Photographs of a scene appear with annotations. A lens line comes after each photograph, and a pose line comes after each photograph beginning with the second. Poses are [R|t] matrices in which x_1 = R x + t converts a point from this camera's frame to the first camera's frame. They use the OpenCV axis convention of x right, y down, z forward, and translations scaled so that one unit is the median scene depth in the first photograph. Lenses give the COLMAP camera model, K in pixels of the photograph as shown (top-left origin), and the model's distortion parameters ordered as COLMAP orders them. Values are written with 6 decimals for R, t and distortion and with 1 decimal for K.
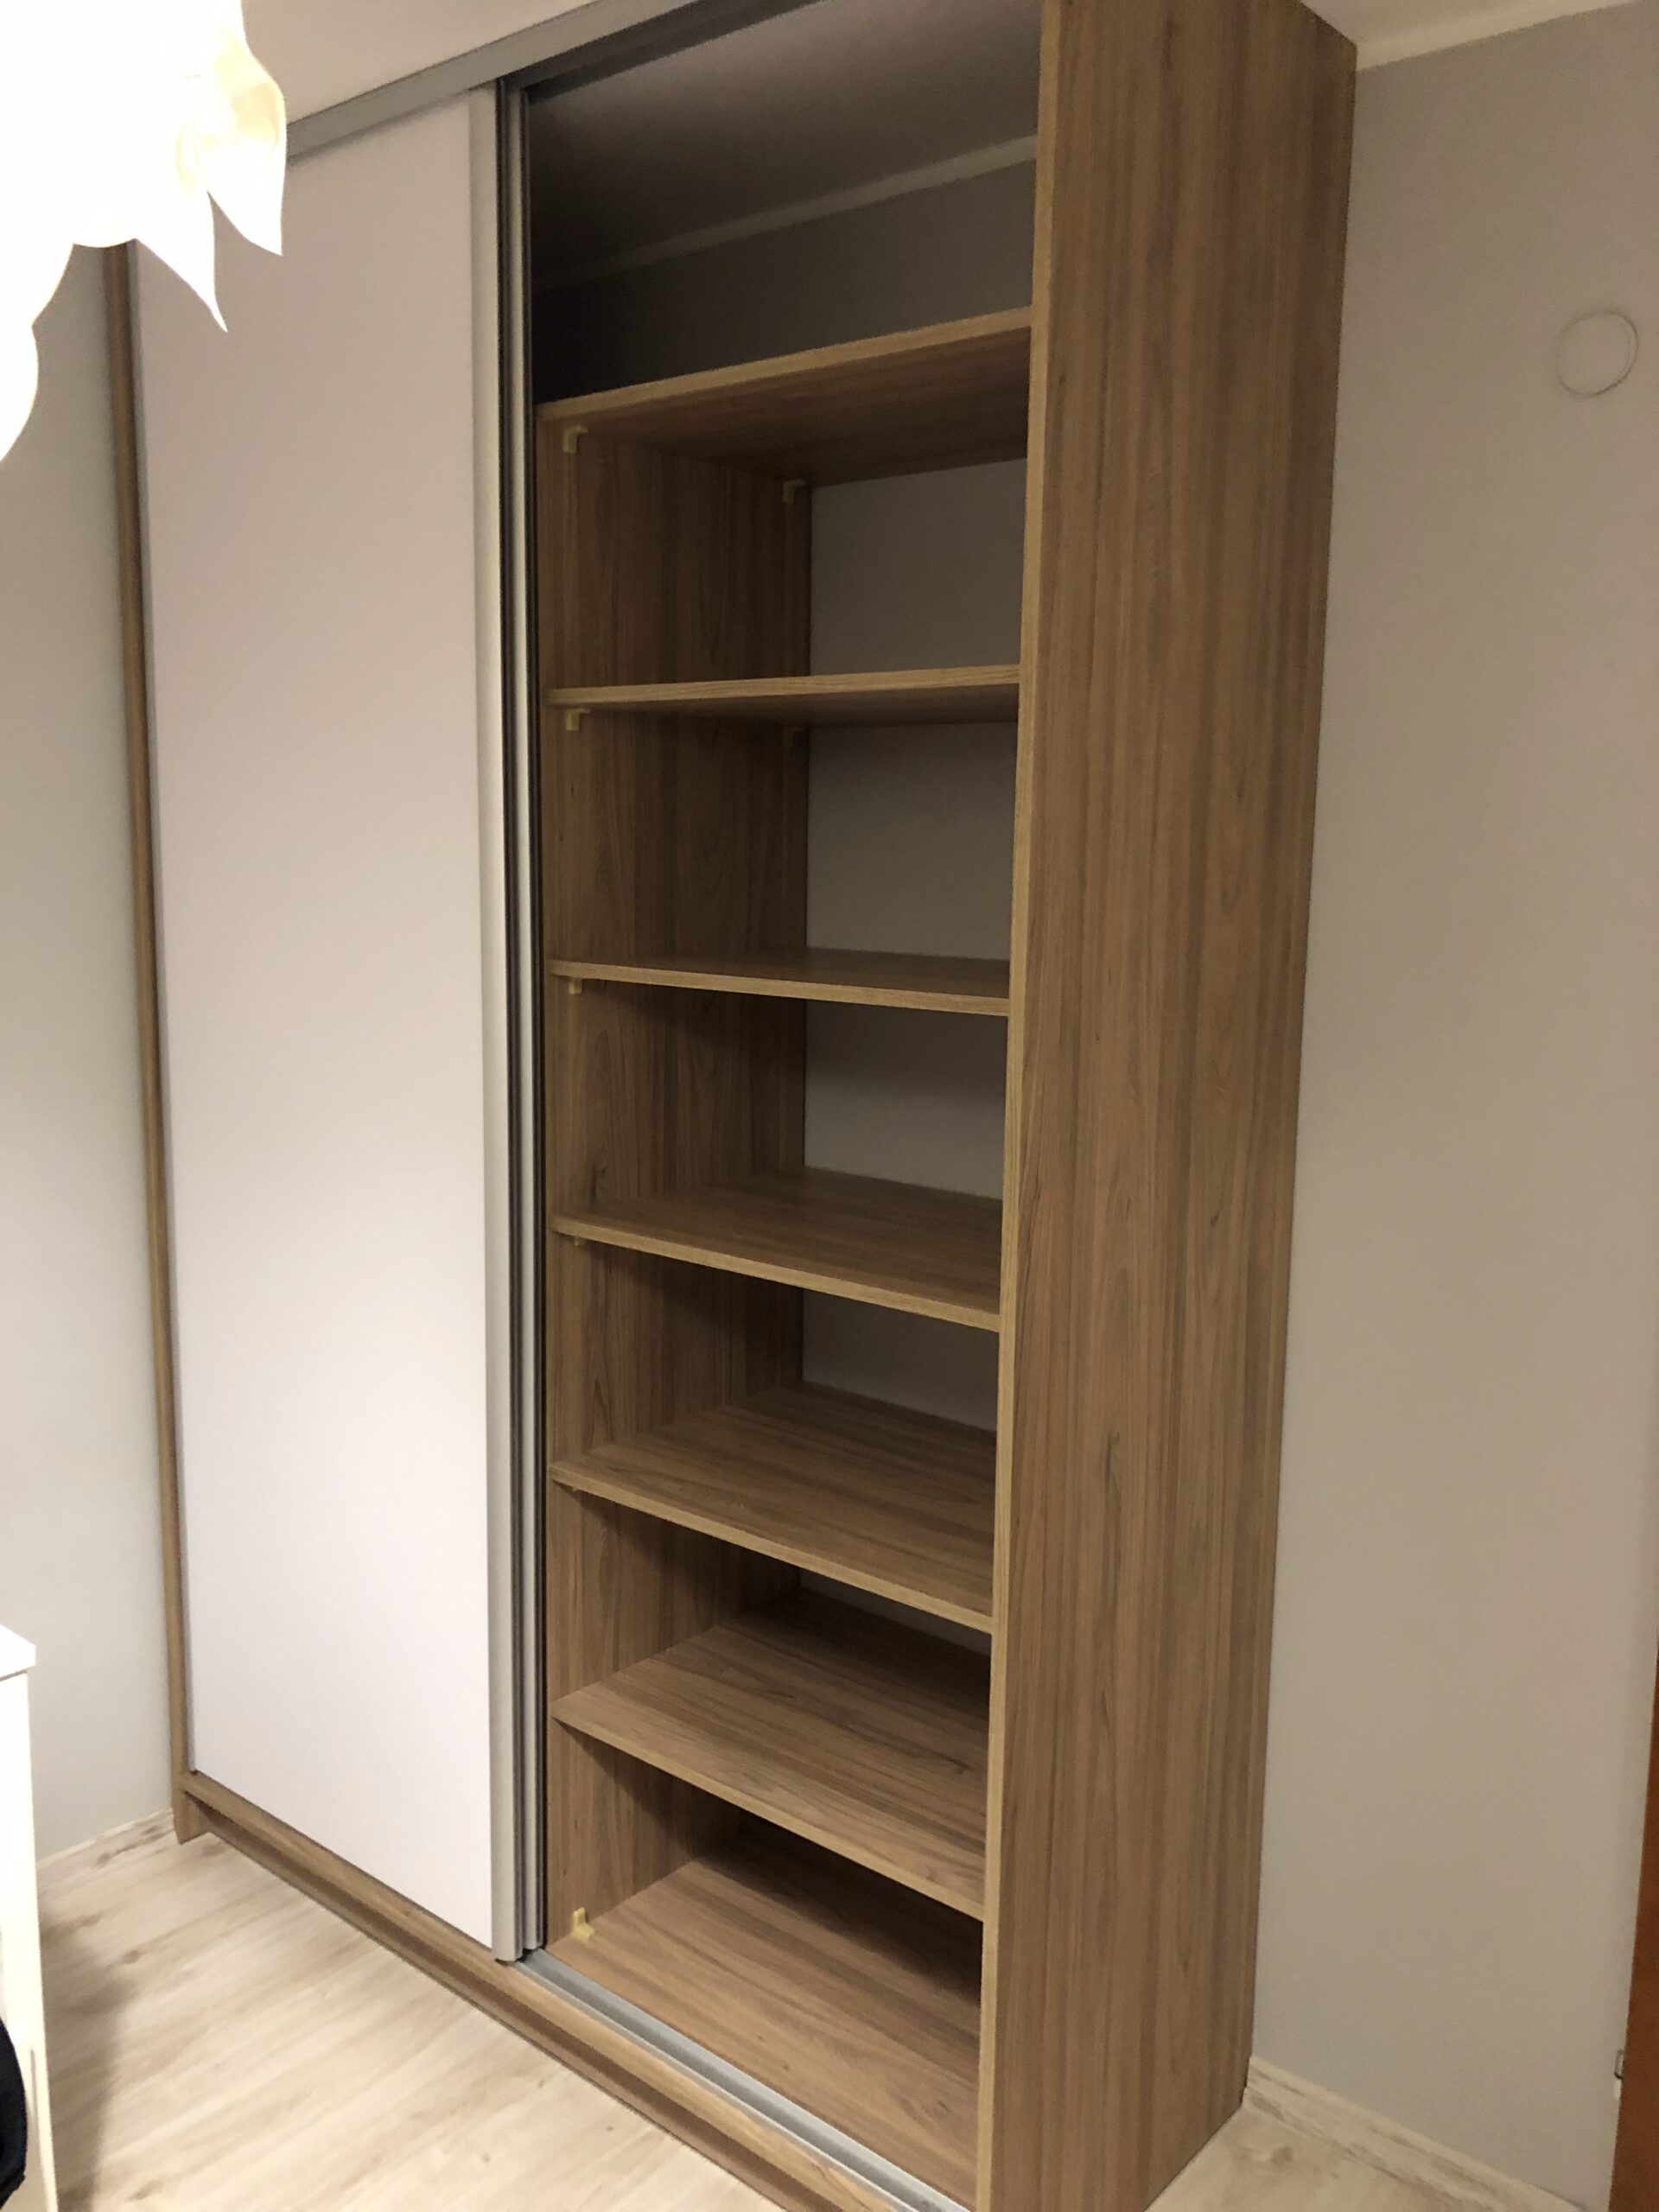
lens RADIAL K [[1794.8, 0, 782.2], [0, 1794.8, 1119.5], [0, 0, 1]] dist [0.031511, -0.031782]
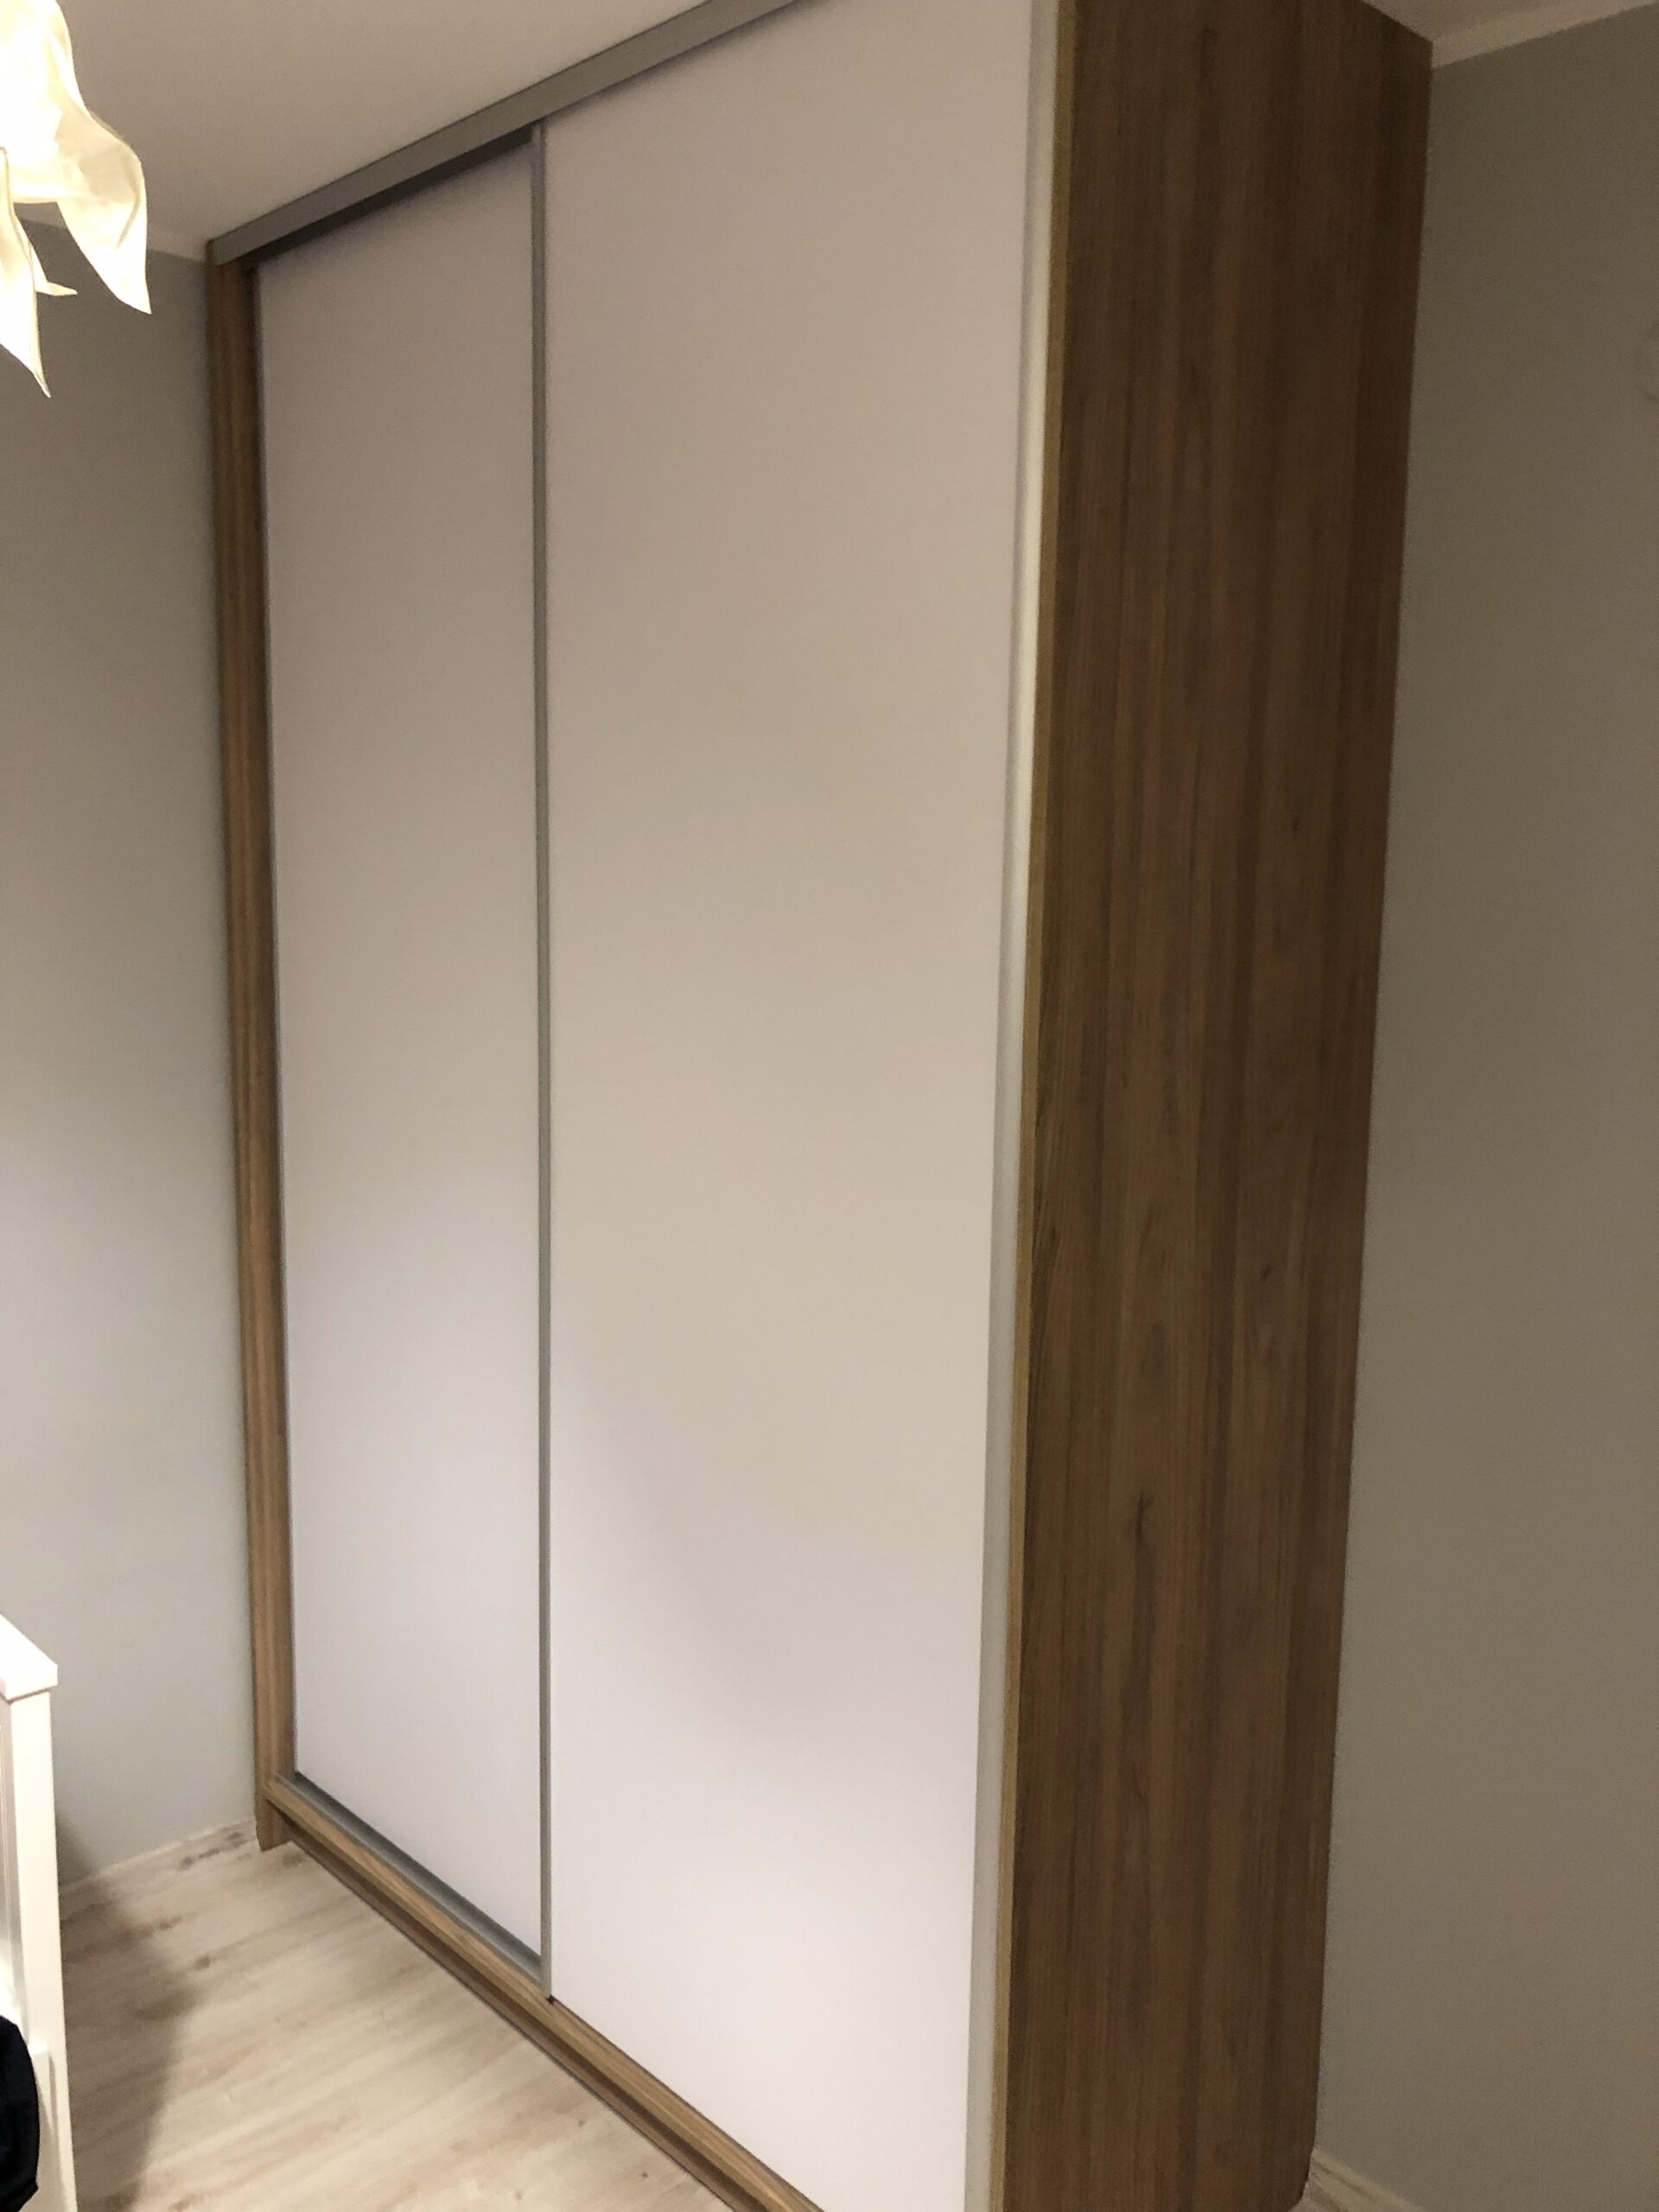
lens RADIAL K [[1794.8, 0, 824.6], [0, 1794.8, 1105.1], [0, 0, 1]] dist [0.031511, -0.031782]
pose [[0.994859, 0.016984, -0.099840, 0.095227], [-0.017808, 0.999814, -0.007373, -0.020377], [0.099696, 0.009113, 0.994976, 0.024561]]
